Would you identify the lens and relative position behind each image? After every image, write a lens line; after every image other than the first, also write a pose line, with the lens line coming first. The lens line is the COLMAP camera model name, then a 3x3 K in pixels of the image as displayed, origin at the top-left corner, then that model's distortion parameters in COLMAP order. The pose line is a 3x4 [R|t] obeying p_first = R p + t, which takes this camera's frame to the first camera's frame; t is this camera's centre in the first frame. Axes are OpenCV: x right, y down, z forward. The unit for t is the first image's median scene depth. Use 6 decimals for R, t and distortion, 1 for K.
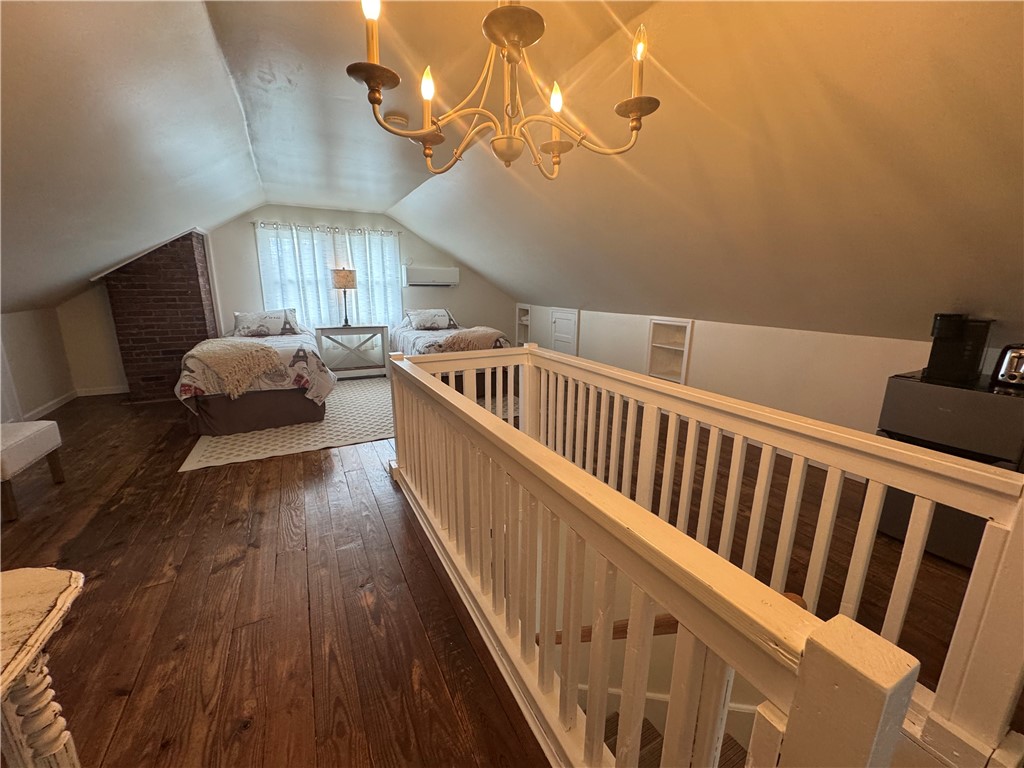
lens RADIAL K [[408.2, 0, 511.7], [0, 408.2, 385.3], [0, 0, 1]] dist [0.000523, -0.000014]
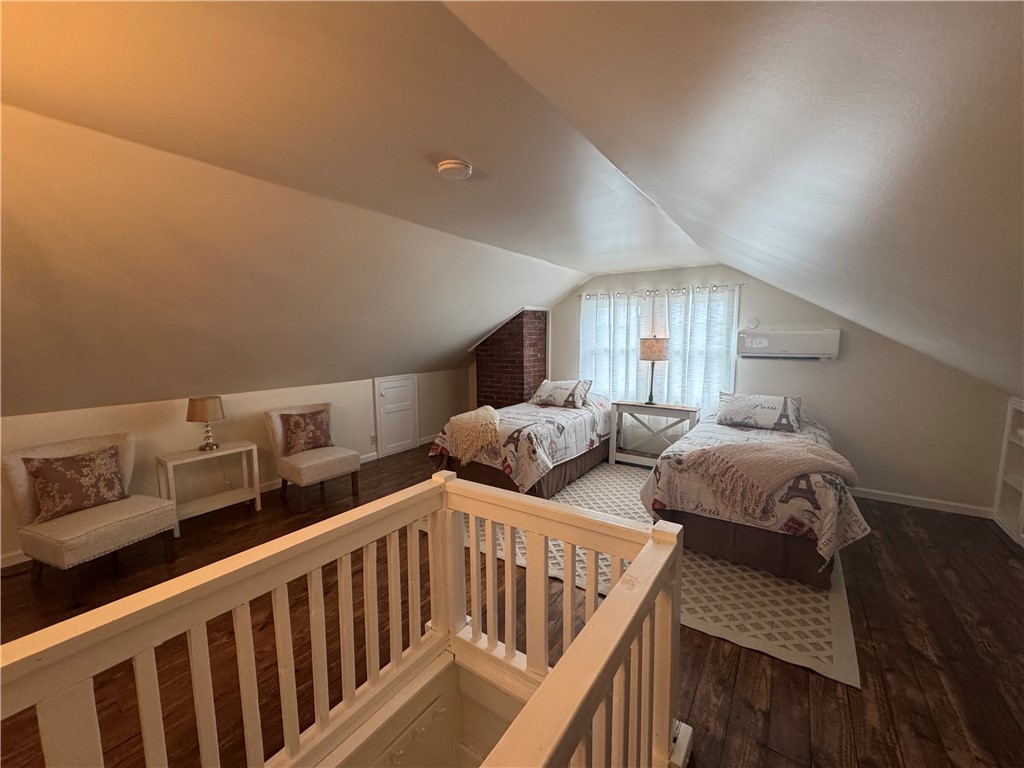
lens RADIAL K [[408.2, 0, 514.4], [0, 408.2, 381.9], [0, 0, 1]] dist [0.000523, -0.000014]
pose [[0.475691, 0.082168, -0.875766, 0.190488], [-0.202595, 0.979094, -0.018182, -0.121996], [0.855963, 0.186075, 0.482393, 0.368583]]
